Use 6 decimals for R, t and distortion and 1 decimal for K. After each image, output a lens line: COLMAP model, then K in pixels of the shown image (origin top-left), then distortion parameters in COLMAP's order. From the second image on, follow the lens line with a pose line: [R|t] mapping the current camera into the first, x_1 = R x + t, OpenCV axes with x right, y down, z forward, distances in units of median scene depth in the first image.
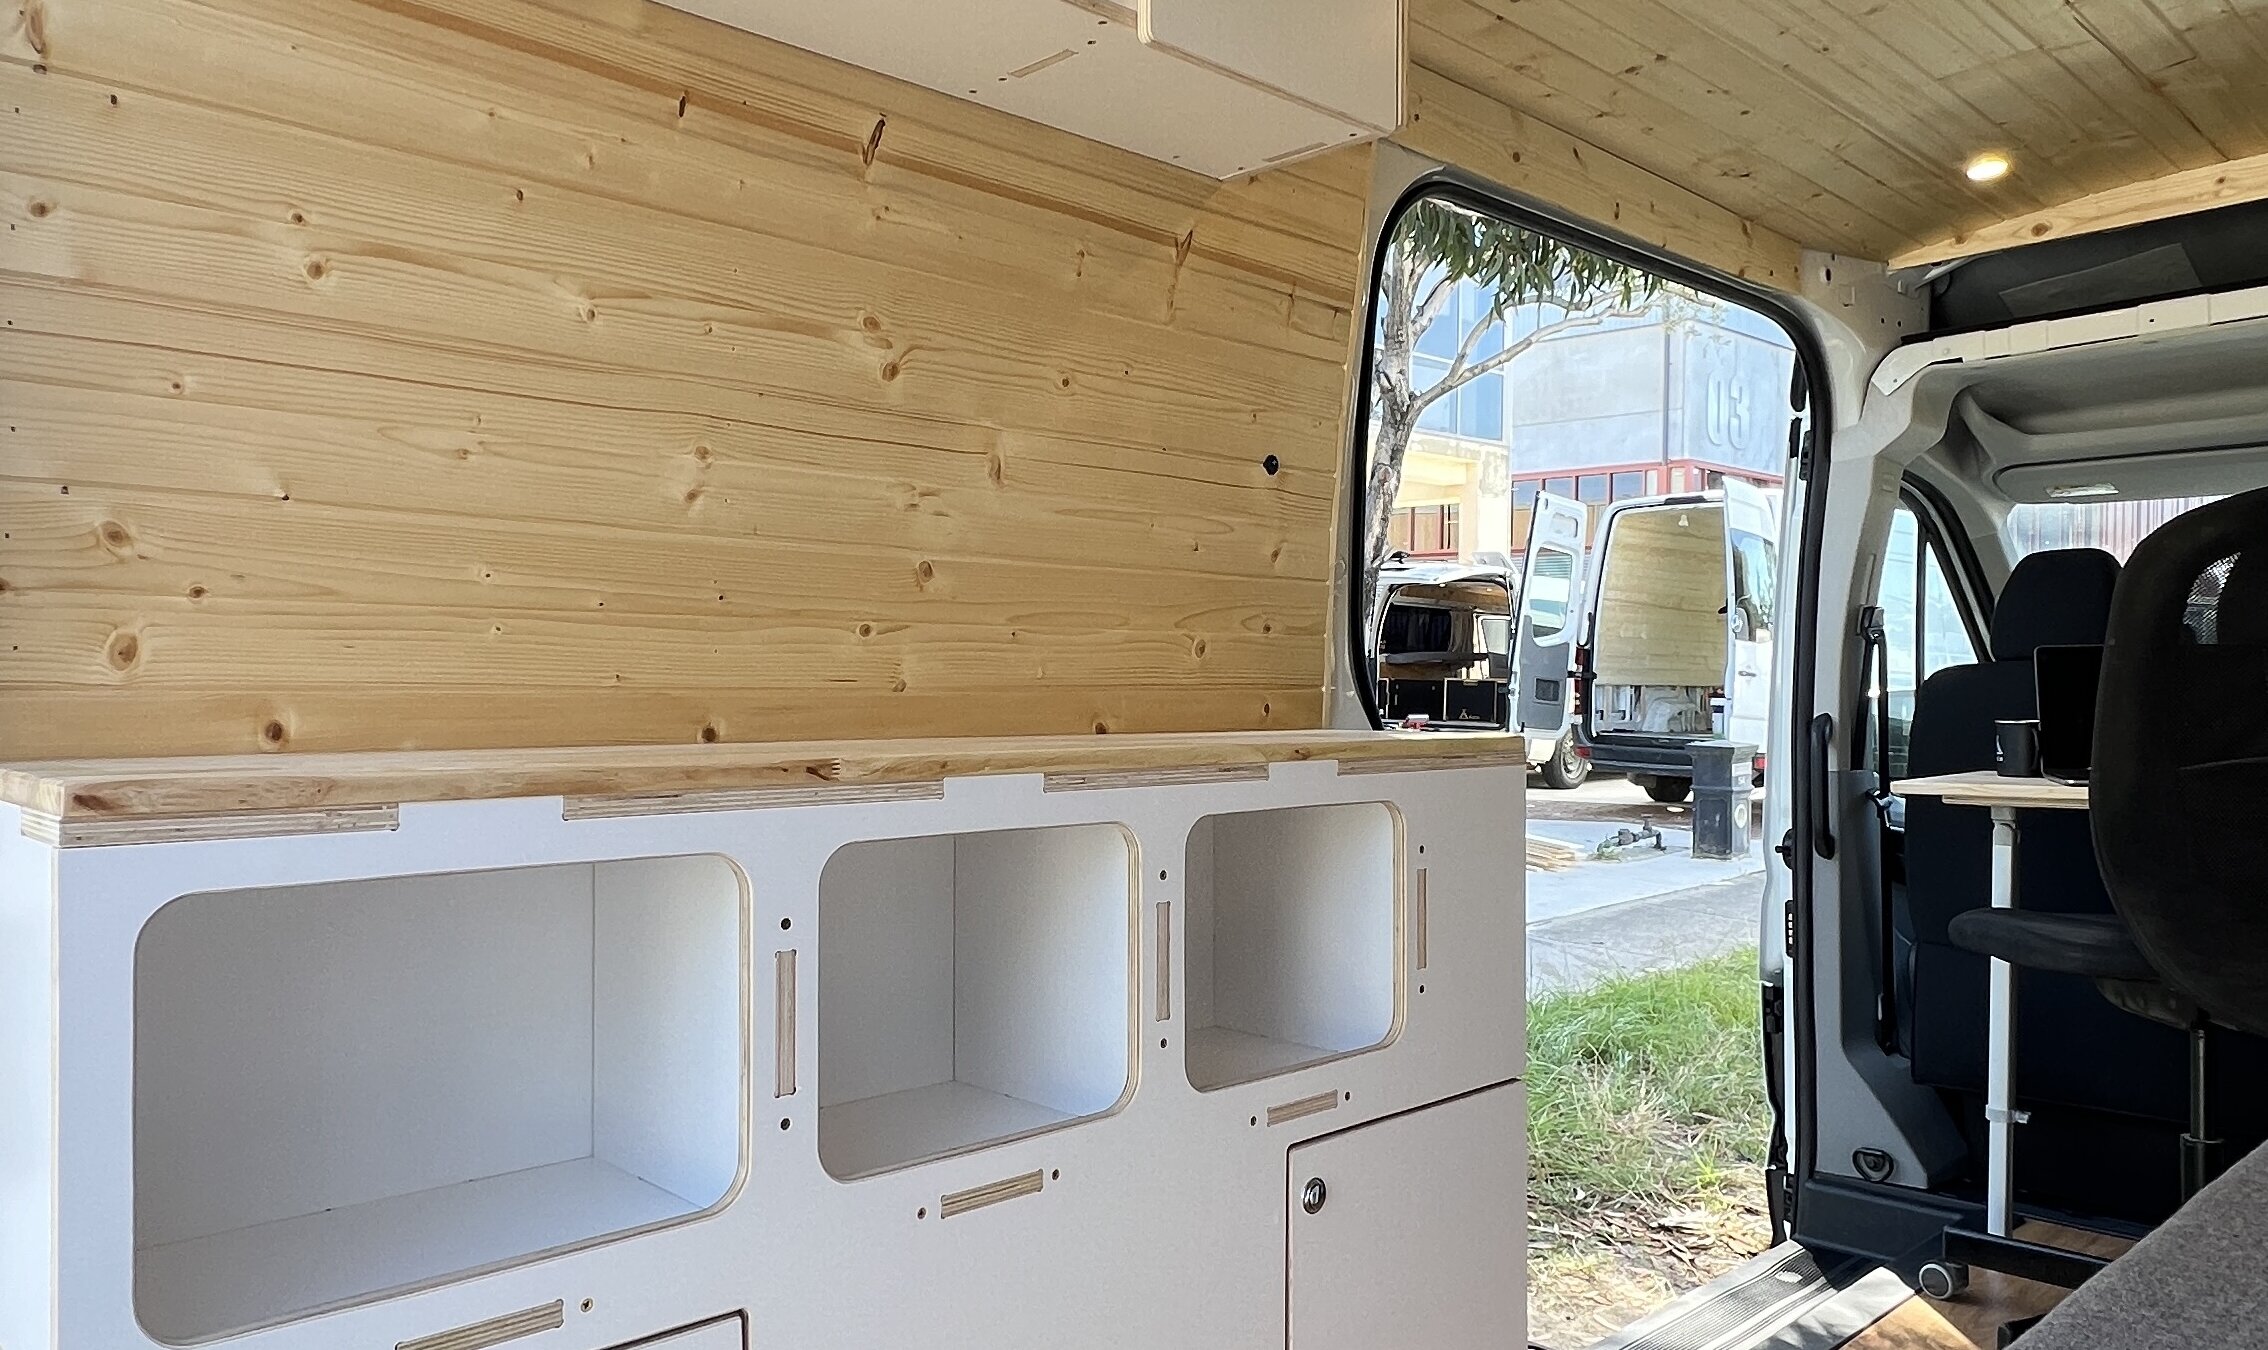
lens RADIAL K [[1626.0, 0, 1133.0], [0, 1626.0, 680.8], [0, 0, 1]] dist [0.000569, -0.008916]
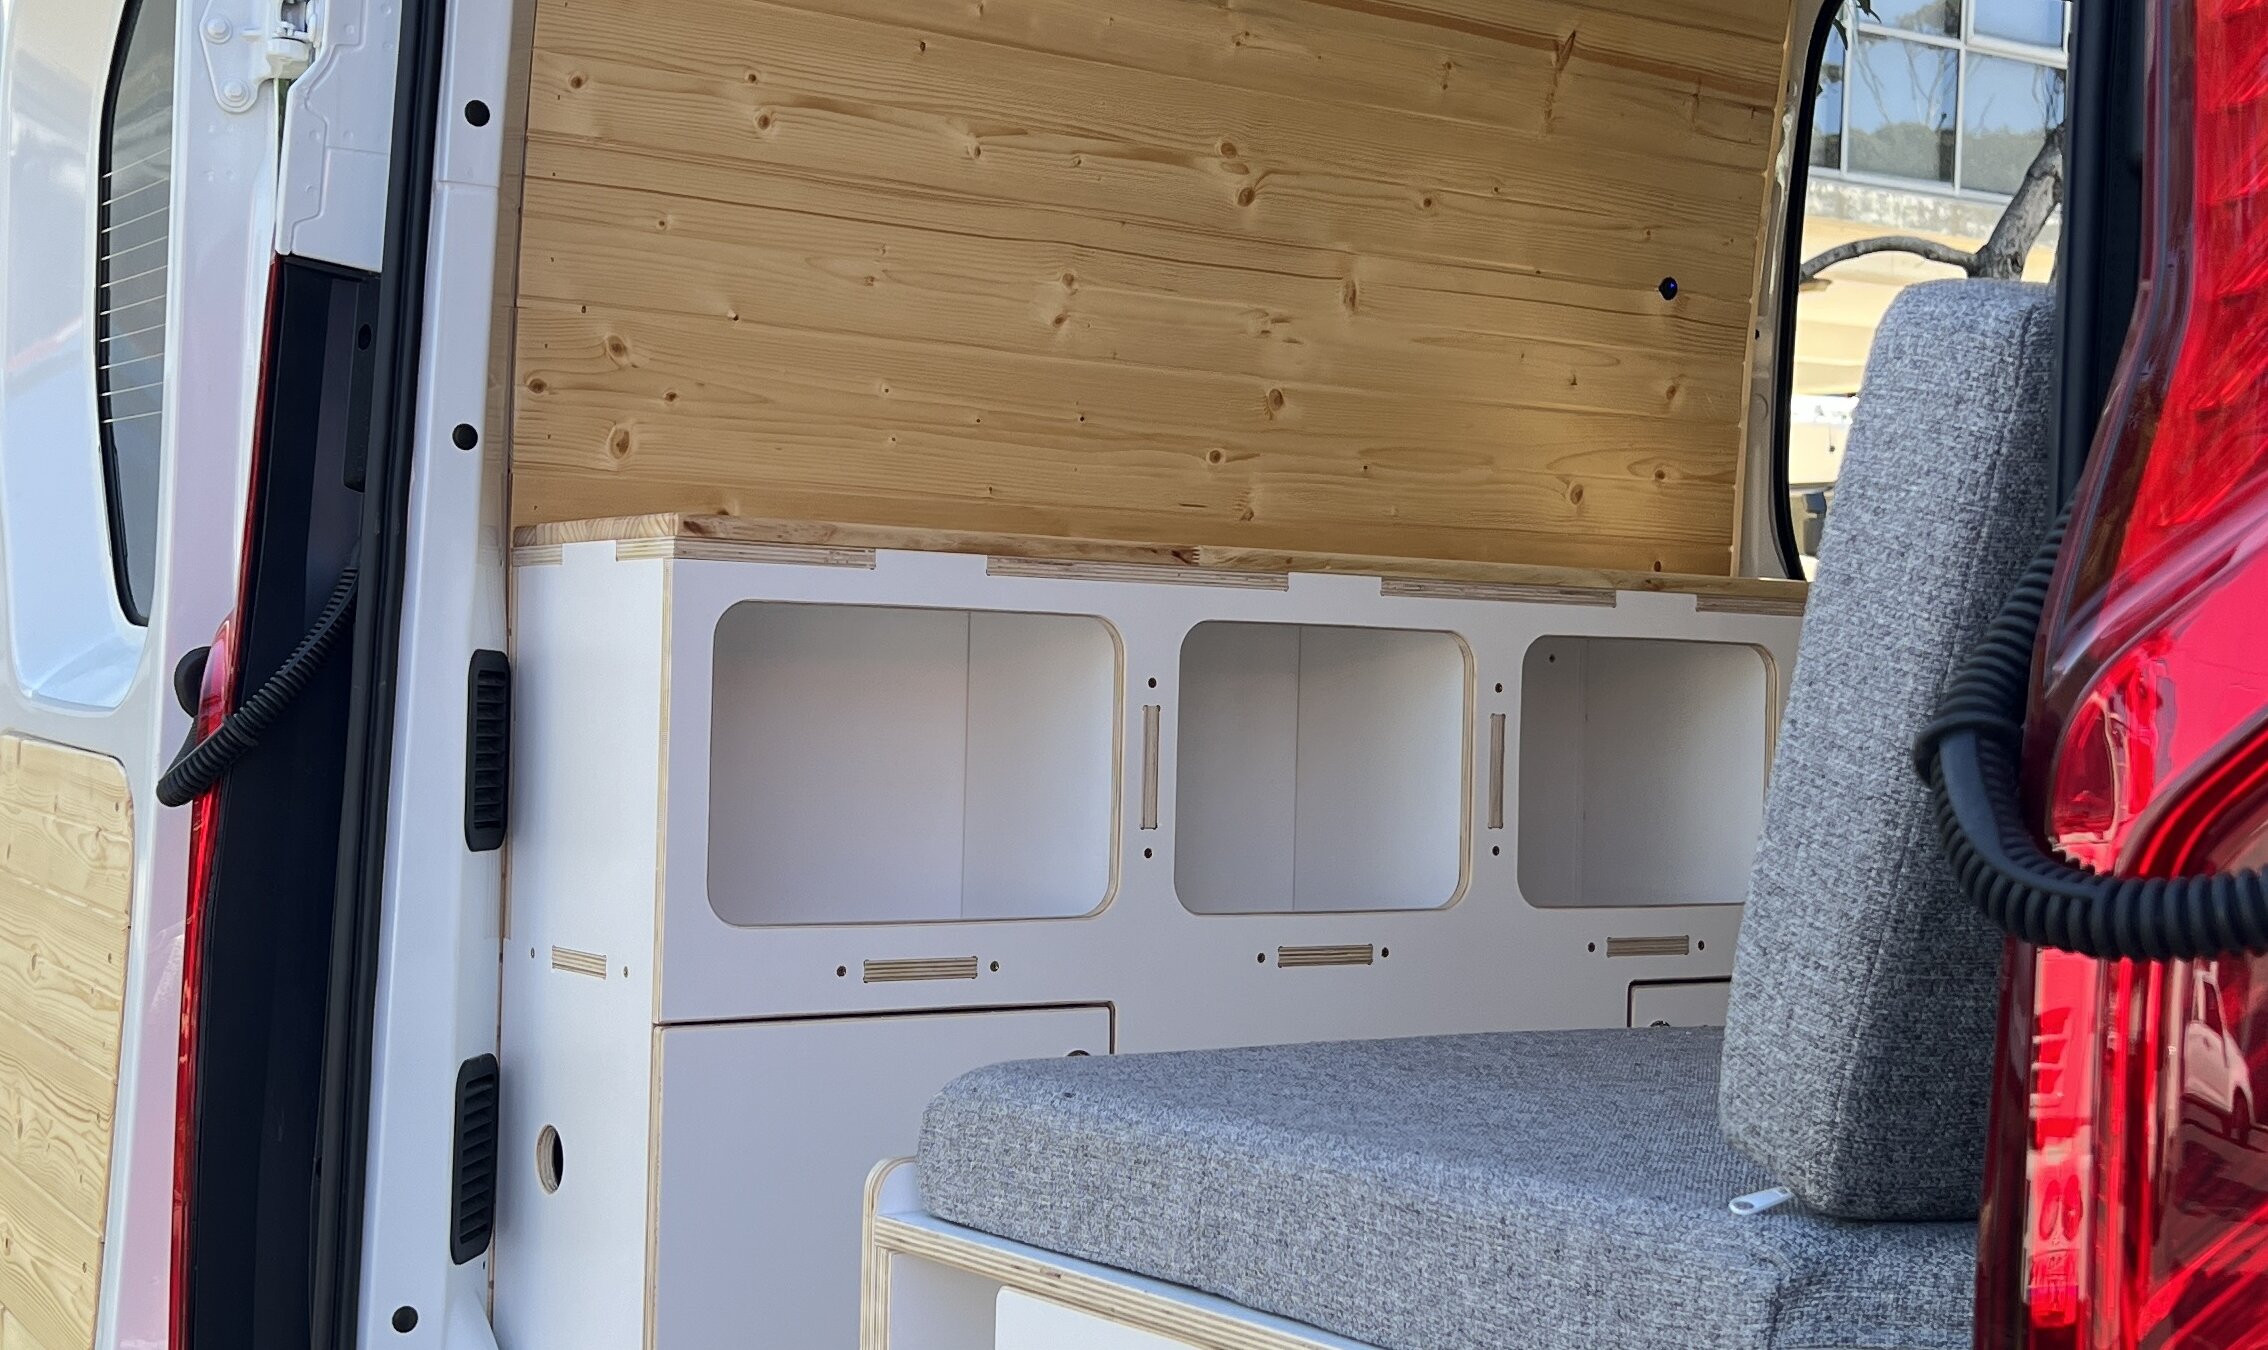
lens RADIAL K [[3054.1, 0, 1125.4], [0, 3054.1, 712.4], [0, 0, 1]] dist [0.239121, -1.208212]
pose [[0.984927, 0.021601, -0.171617, 0.106605], [-0.021218, 0.999767, 0.004067, 0.118250], [0.171665, -0.000364, 0.985155, -0.857014]]
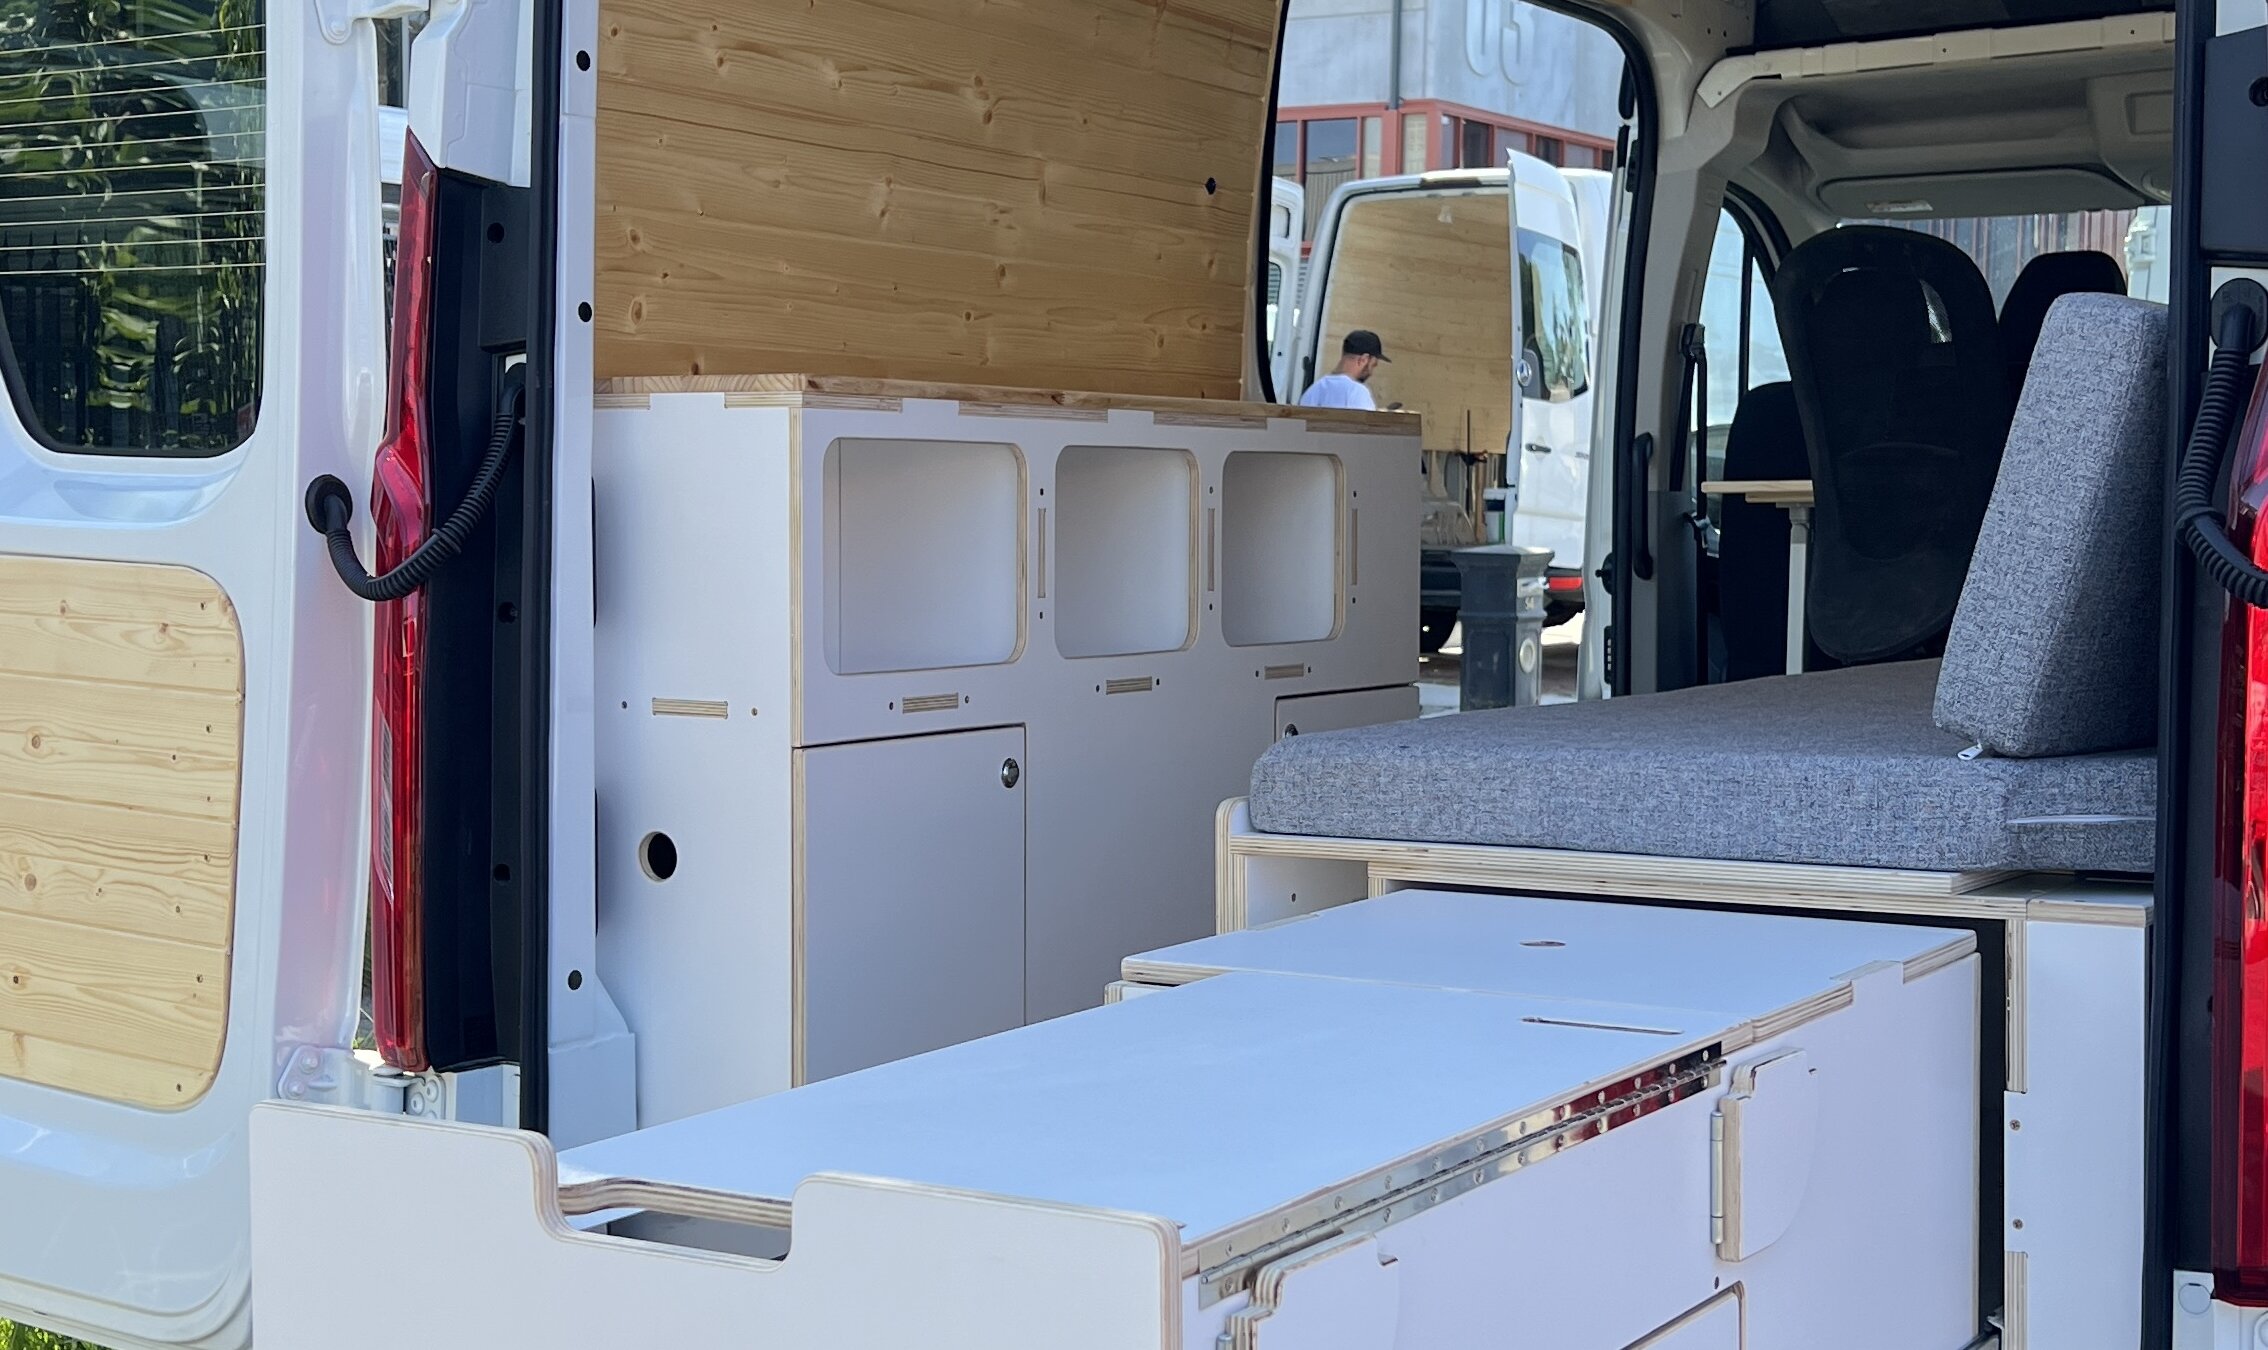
lens RADIAL K [[3054.1, 0, 1125.4], [0, 3054.1, 712.4], [0, 0, 1]] dist [0.239121, -1.208212]
pose [[0.972651, -0.014571, 0.231812, -0.612623], [-0.001854, 0.997511, 0.070480, 0.112321], [-0.232263, -0.068983, 0.970204, -1.447842]]
